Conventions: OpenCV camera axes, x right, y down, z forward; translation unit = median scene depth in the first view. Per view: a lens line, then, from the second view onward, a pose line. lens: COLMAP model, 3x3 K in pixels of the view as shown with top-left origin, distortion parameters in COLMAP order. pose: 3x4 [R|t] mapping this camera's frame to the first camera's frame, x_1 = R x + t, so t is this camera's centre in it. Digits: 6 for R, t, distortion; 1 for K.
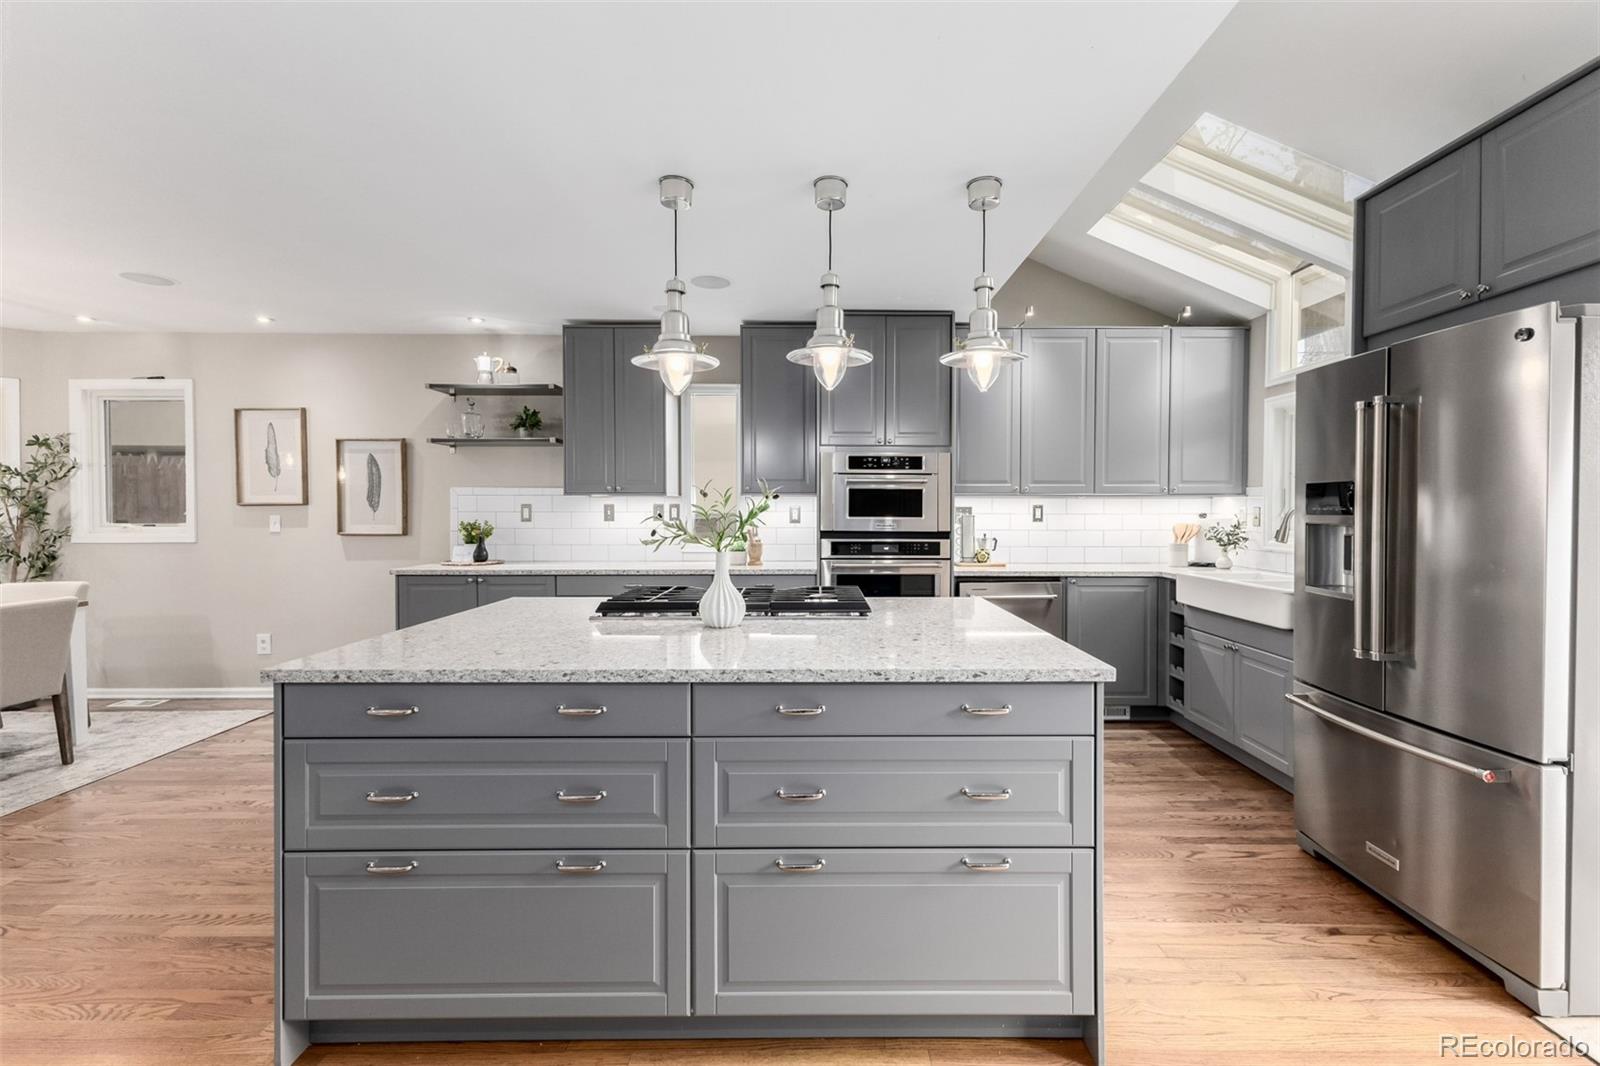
lens RADIAL K [[694.8, 0, 812.5], [0, 694.8, 522.3], [0, 0, 1]] dist [0.020478, -0.000044]
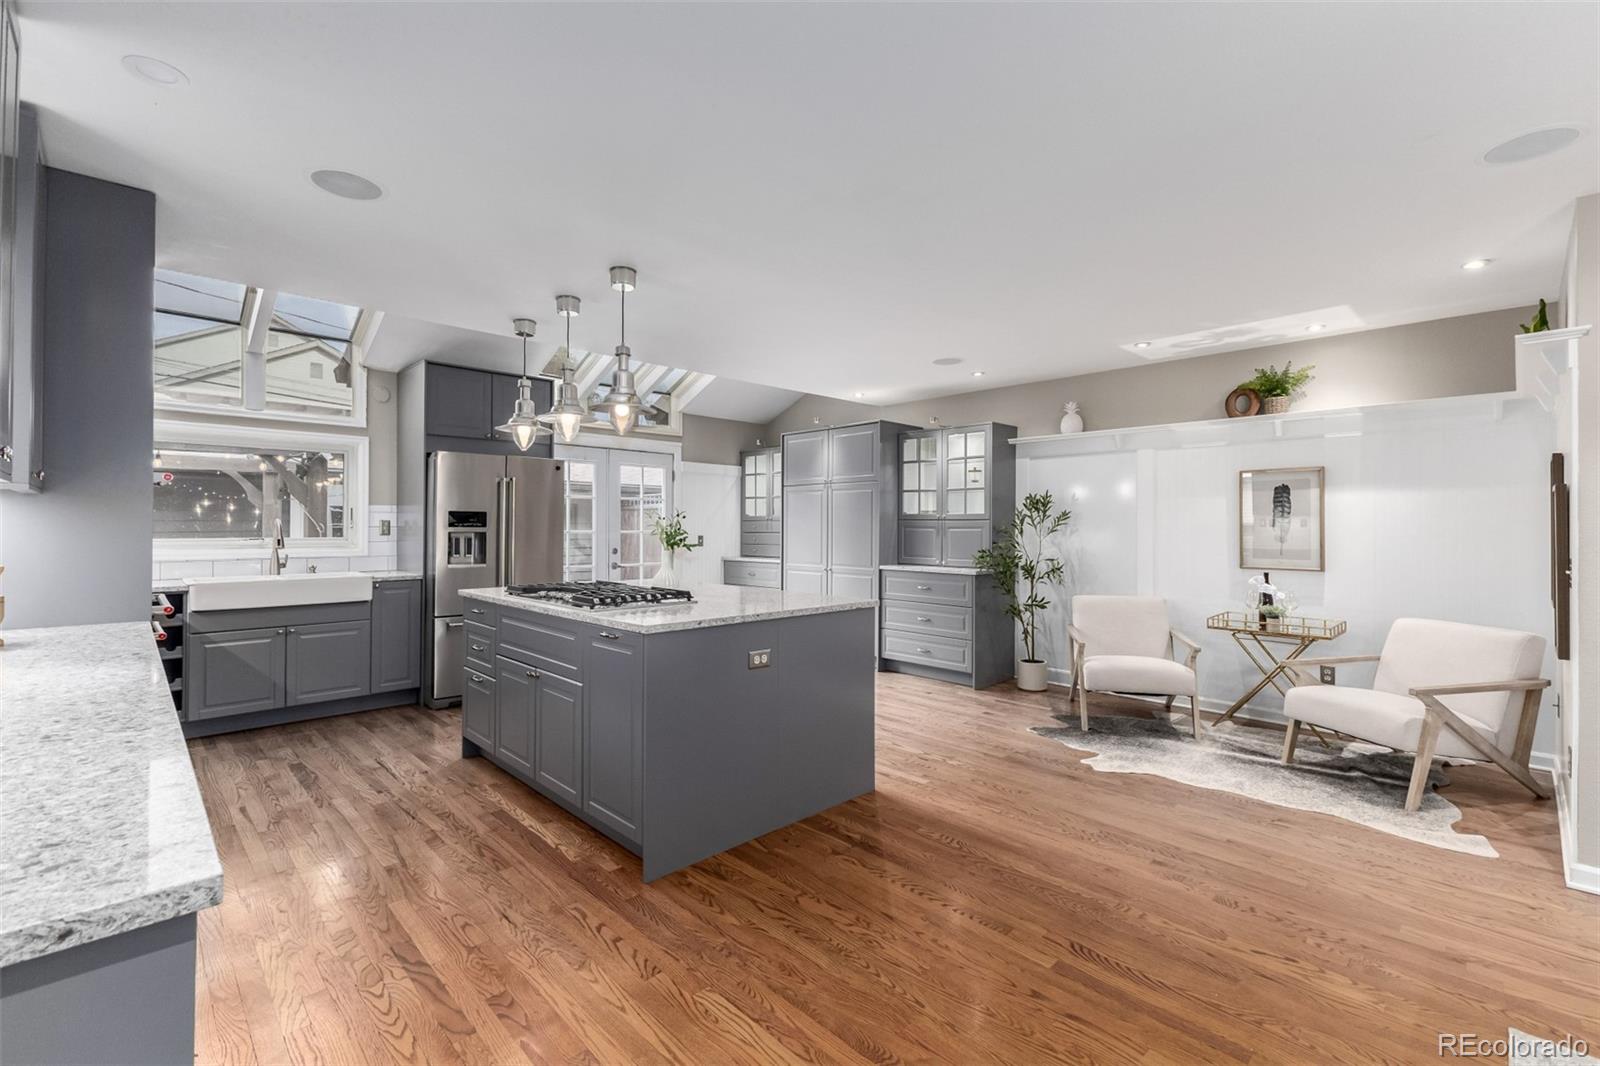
lens RADIAL K [[704.6, 0, 797.8], [0, 704.6, 528.8], [0, 0, 1]] dist [0.012473, -0.001513]
pose [[-0.687156, -0.006355, 0.726482, -0.818758], [0.008886, 0.999813, 0.017151, -0.017318], [-0.726456, 0.018241, -0.686971, 1.016450]]
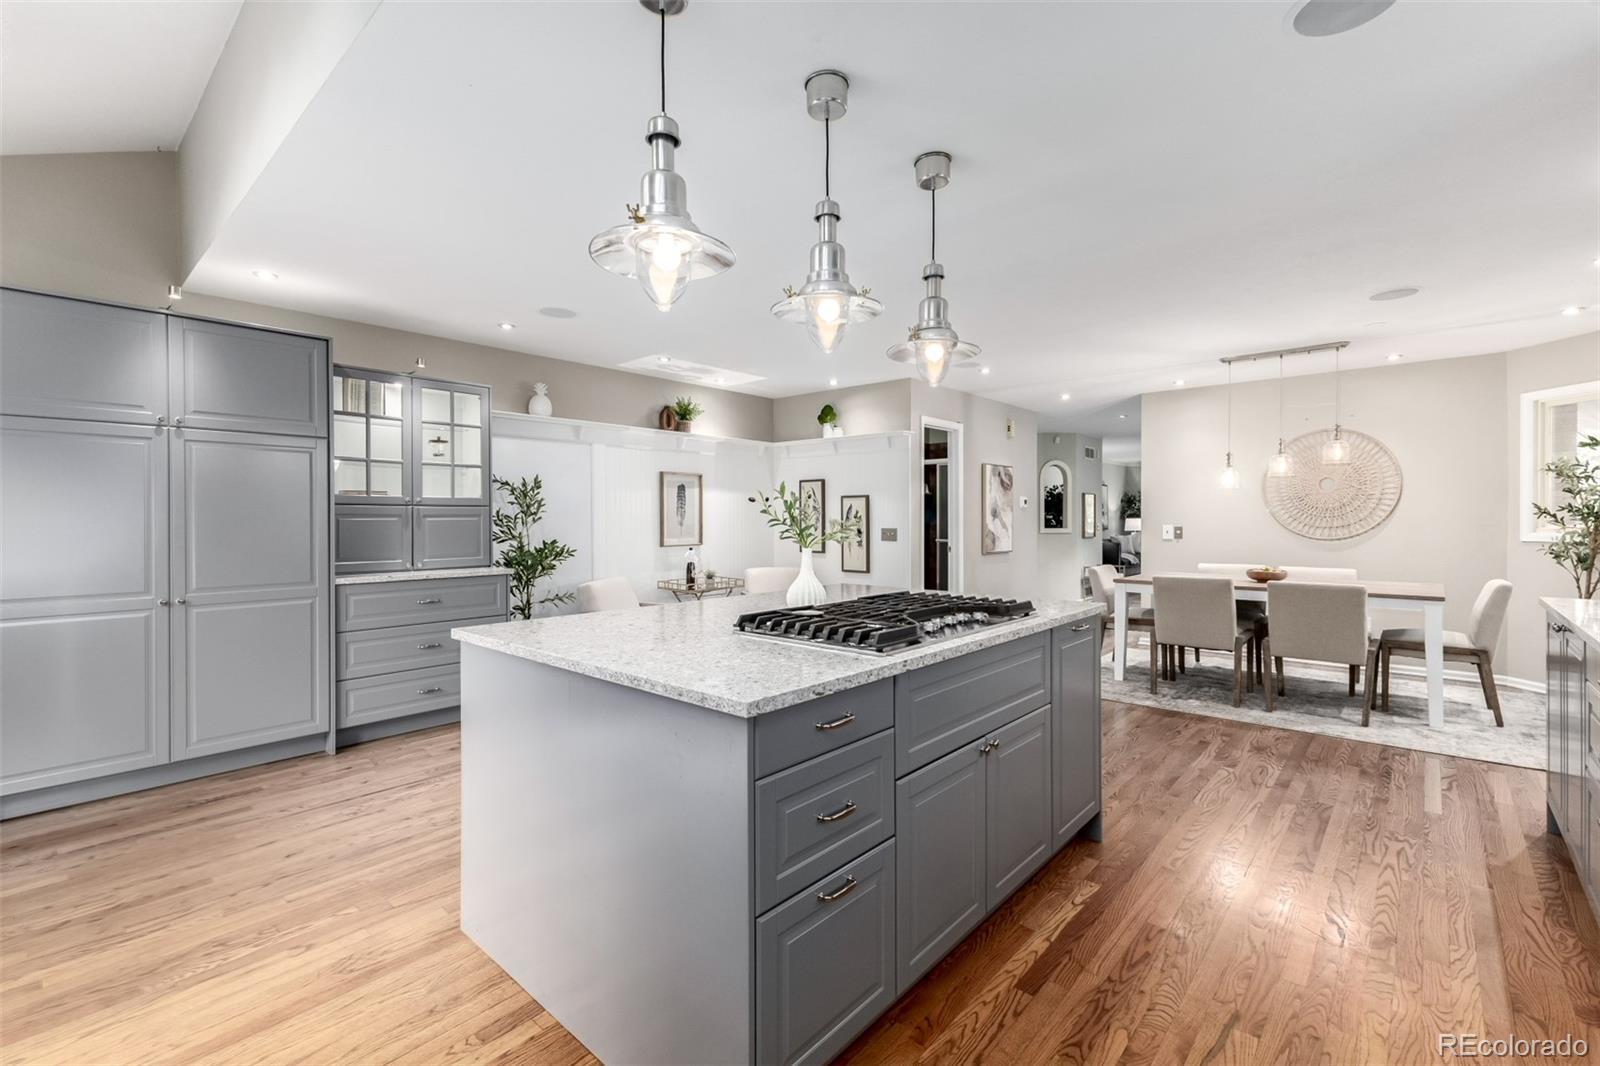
lens RADIAL K [[694.8, 0, 812.5], [0, 694.8, 522.3], [0, 0, 1]] dist [0.020478, -0.000044]
pose [[-0.662004, 0.006108, -0.749476, 0.395941], [-0.013822, 0.999697, 0.020356, -0.012714], [0.749373, 0.023835, -0.661719, 0.923907]]
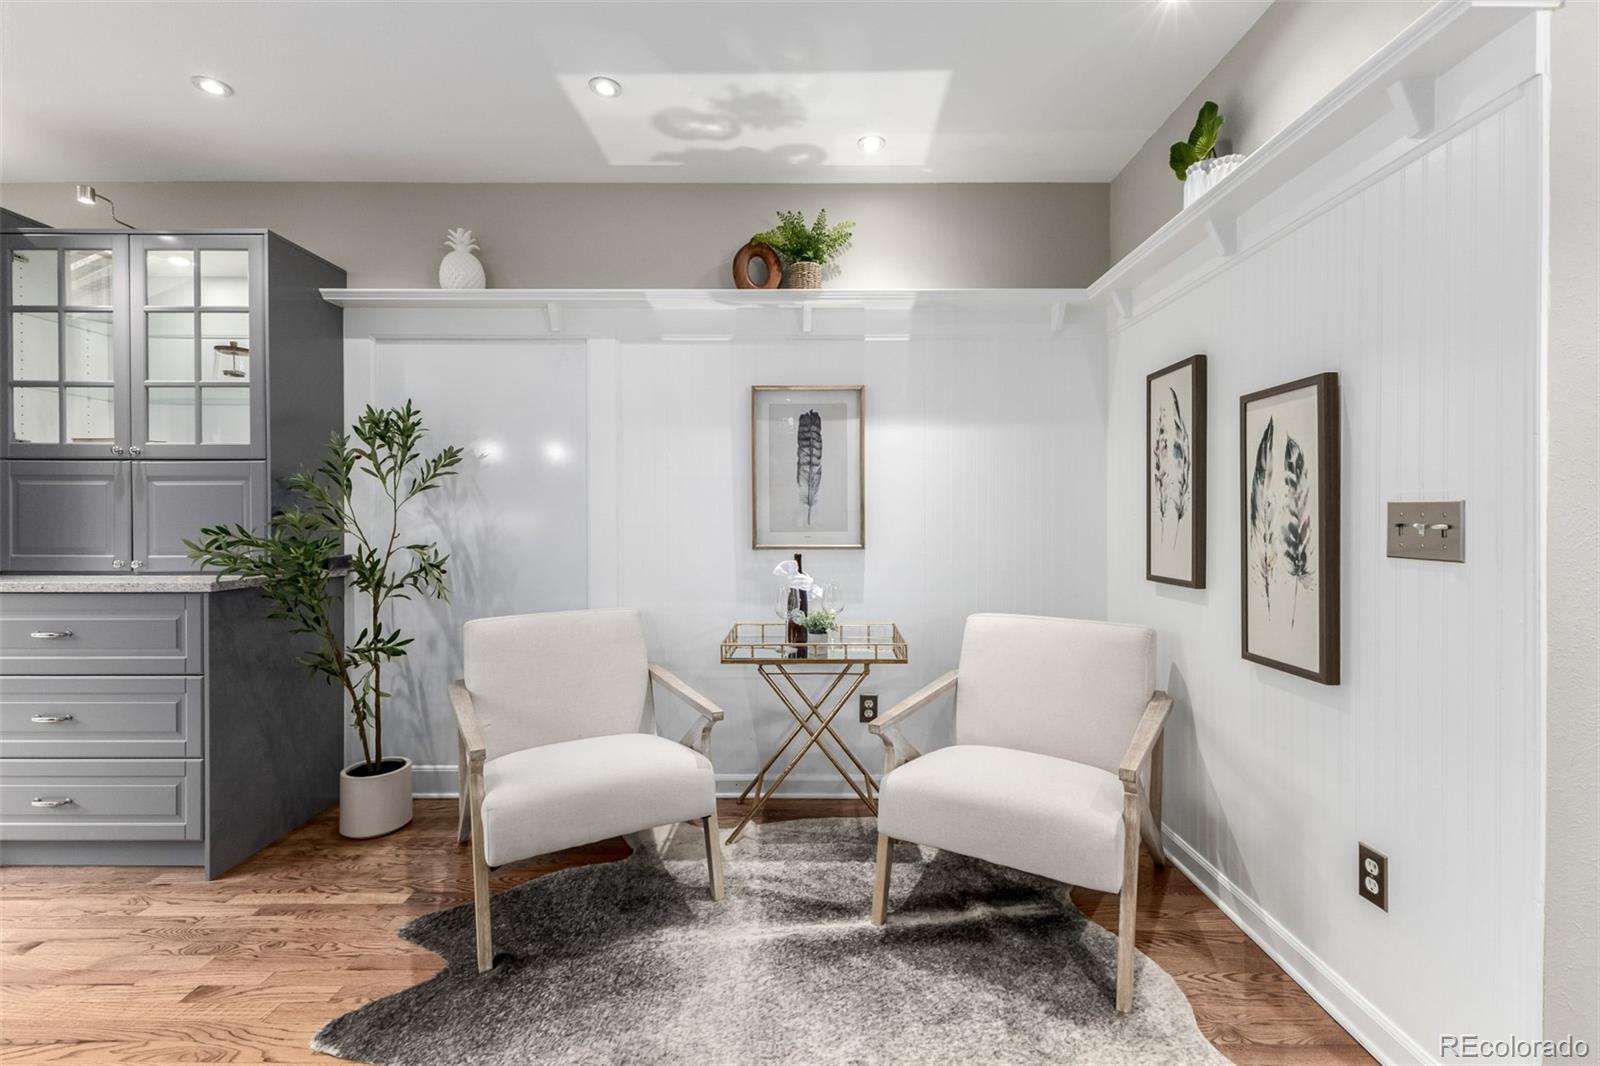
lens RADIAL K [[712.5, 0, 809.8], [0, 712.5, 516.3], [0, 0, 1]] dist [0.016328, -0.000022]
pose [[-0.999774, -0.000094, 0.021244, -0.551818], [0.000237, 0.999878, 0.015596, 0.029467], [-0.021243, 0.015598, -0.999653, 0.406240]]
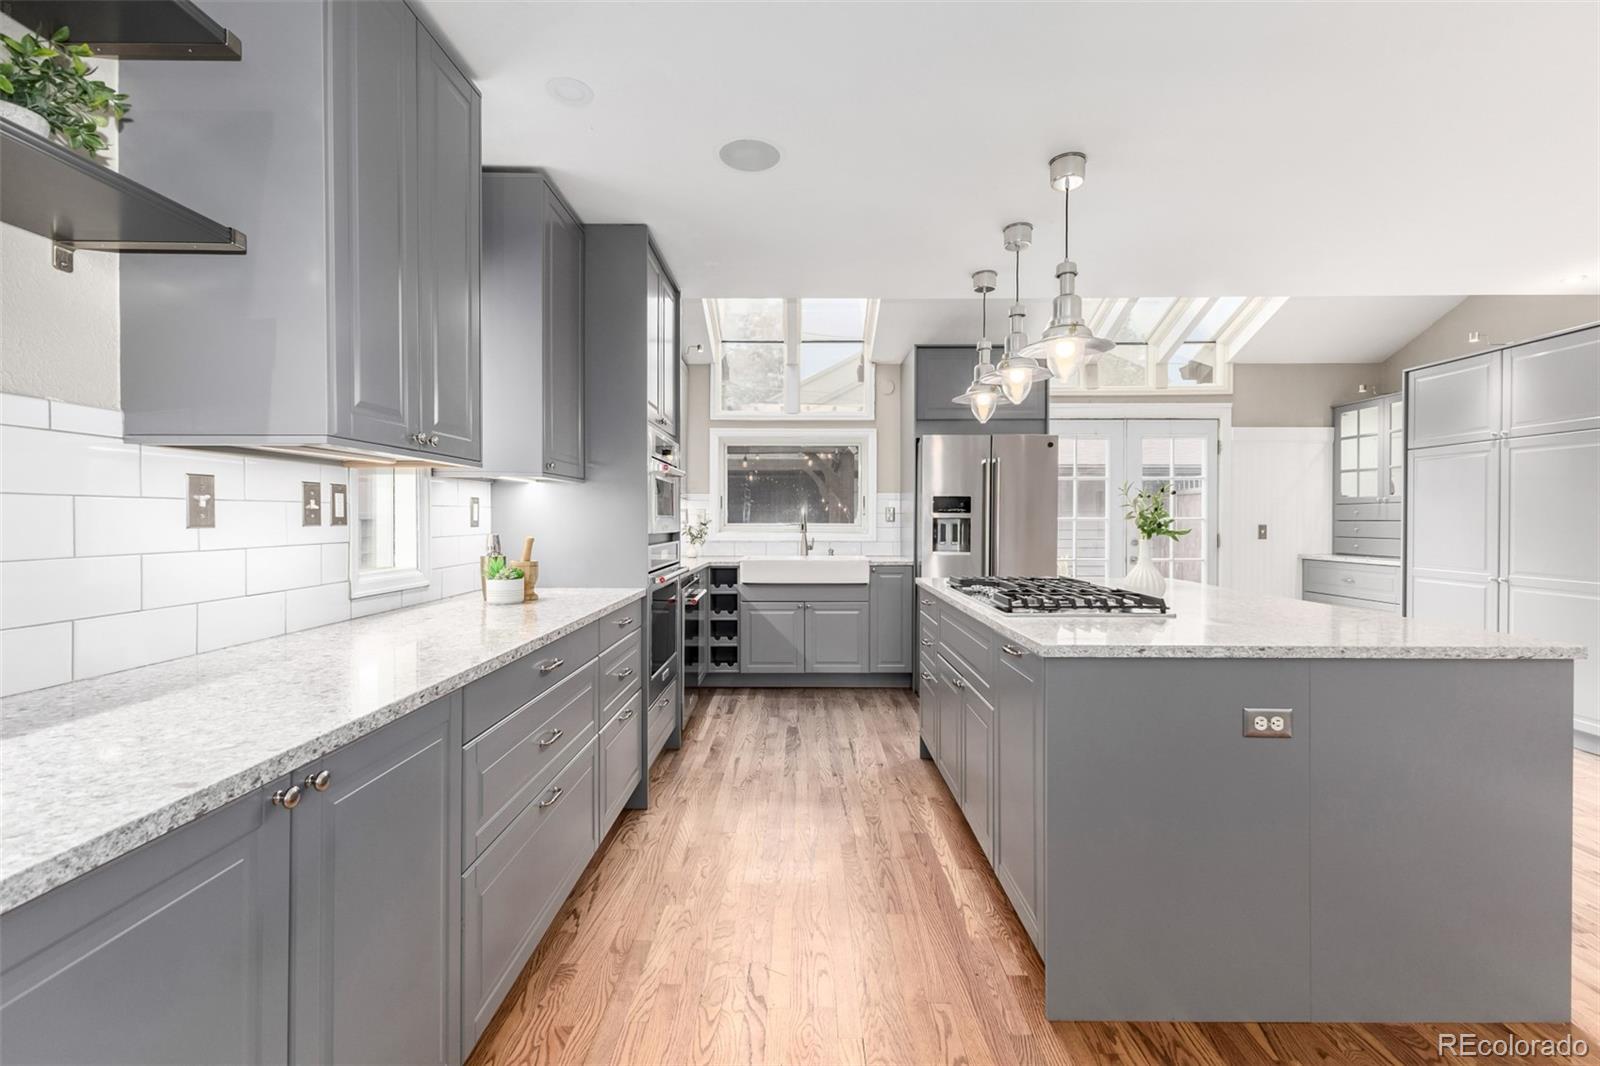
lens RADIAL K [[704.6, 0, 797.8], [0, 704.6, 528.8], [0, 0, 1]] dist [0.012473, -0.001513]
pose [[0.011971, -0.017257, 0.999779, -0.704609], [0.017452, 0.999702, 0.017046, -0.002784], [-0.999776, 0.017244, 0.012269, 0.835720]]
